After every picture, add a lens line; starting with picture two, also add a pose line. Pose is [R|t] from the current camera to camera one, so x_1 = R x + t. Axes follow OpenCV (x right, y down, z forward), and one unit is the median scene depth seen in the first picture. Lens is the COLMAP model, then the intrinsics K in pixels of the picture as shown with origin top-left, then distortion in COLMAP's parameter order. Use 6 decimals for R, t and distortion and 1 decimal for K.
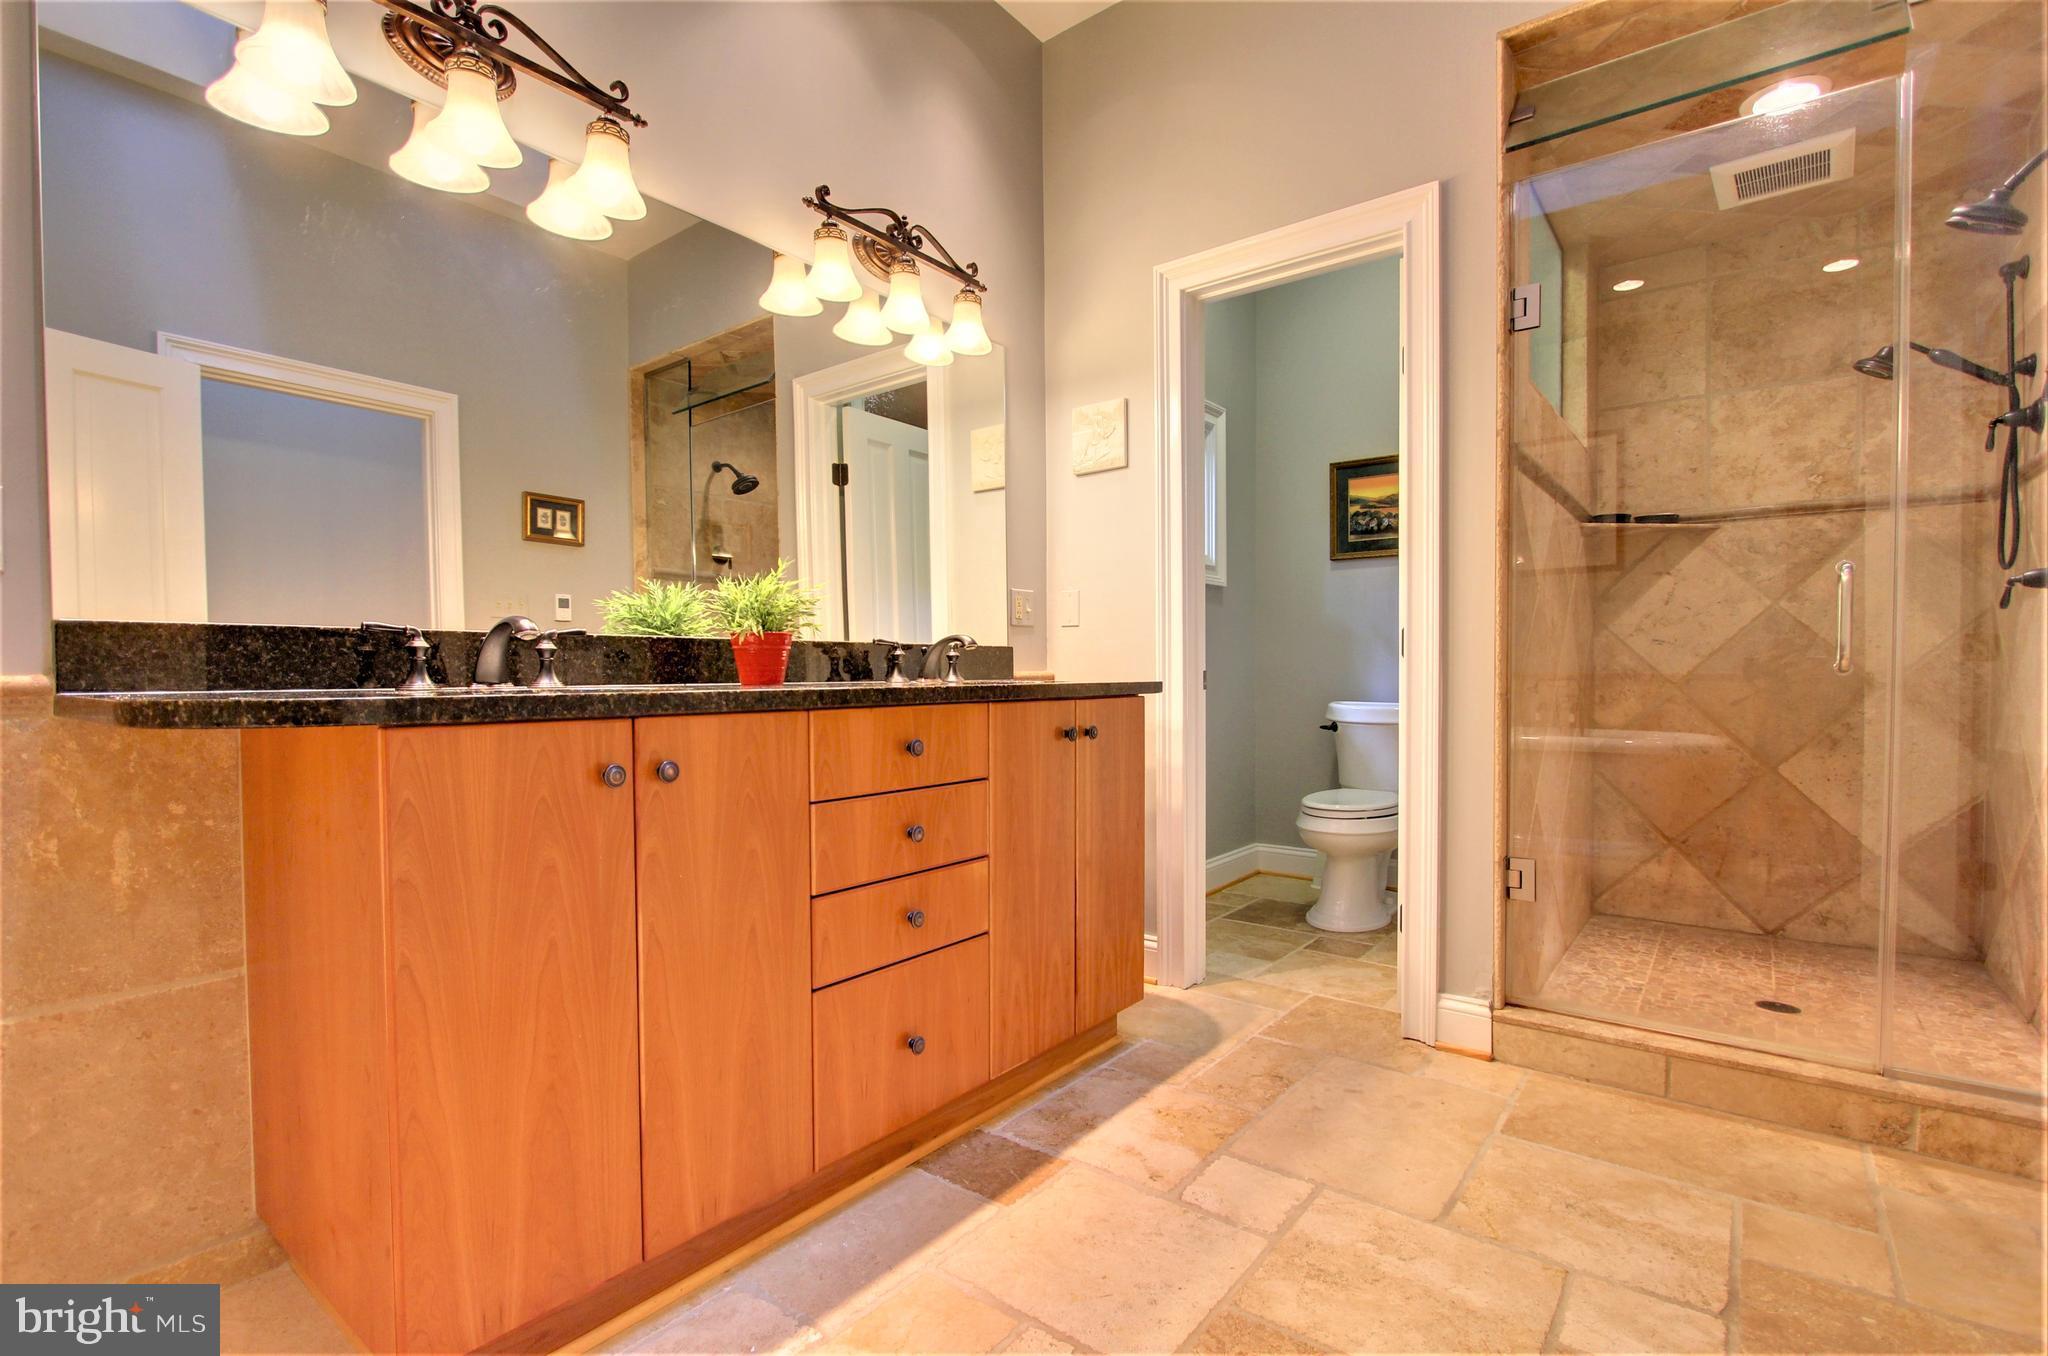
lens RADIAL K [[953.8, 0, 1024.0], [0, 953.8, 678.0], [0, 0, 1]] dist [-0.001384, 0.000026]
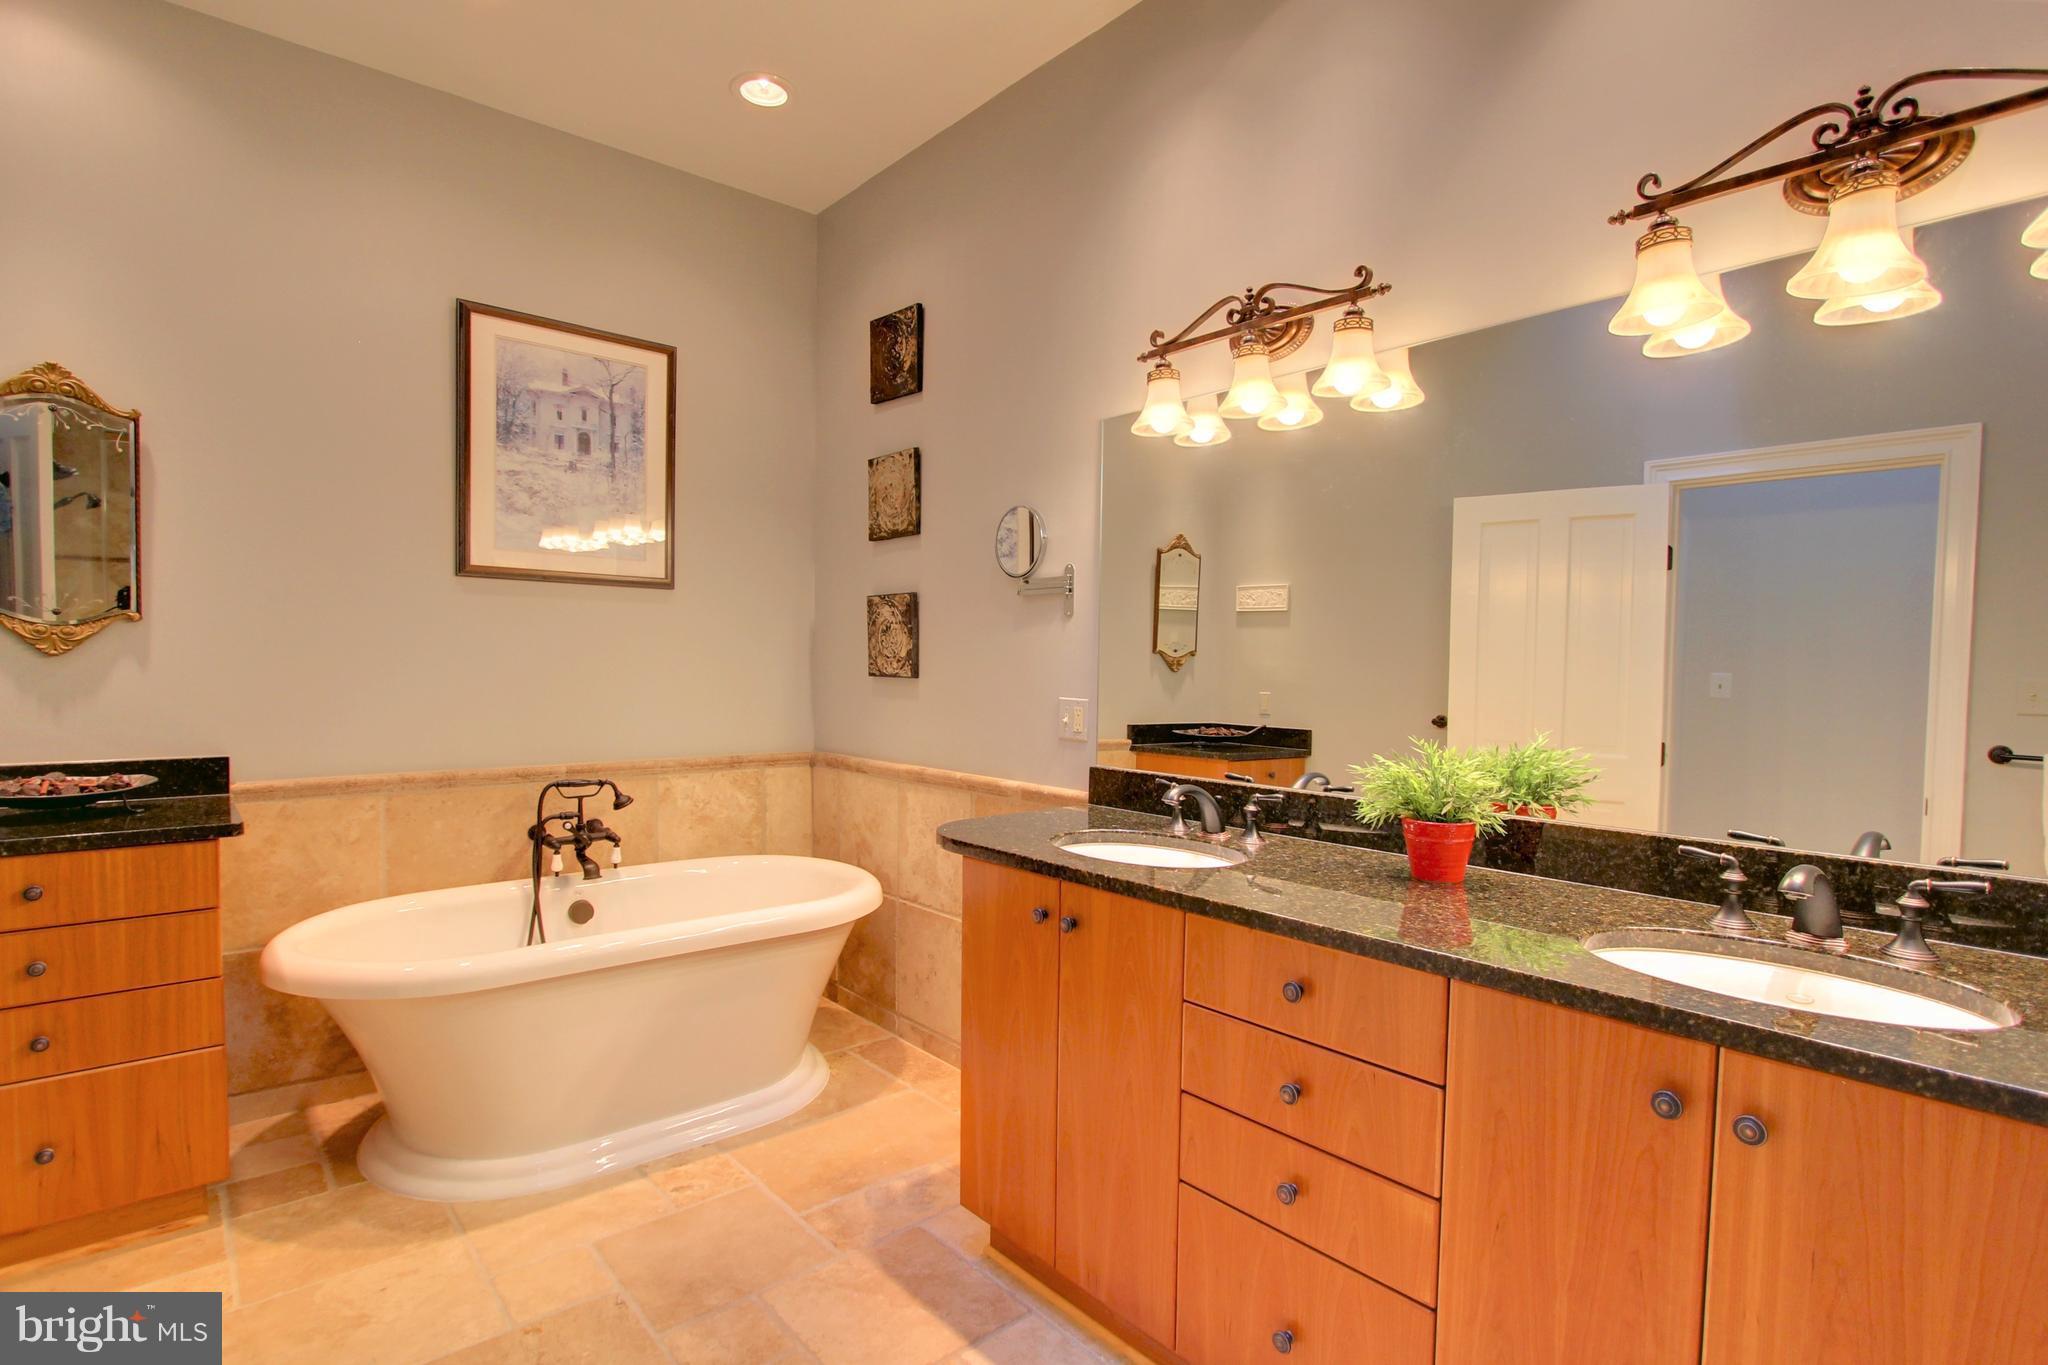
lens RADIAL K [[1027.5, 0, 1024.0], [0, 1027.5, 682.5], [0, 0, 1]] dist [-0.003963, -0.000385]
pose [[-0.205030, 0.022900, -0.978488, 0.790356], [-0.021820, 0.999371, 0.027961, -0.211286], [0.978512, 0.027083, -0.204402, 0.931010]]
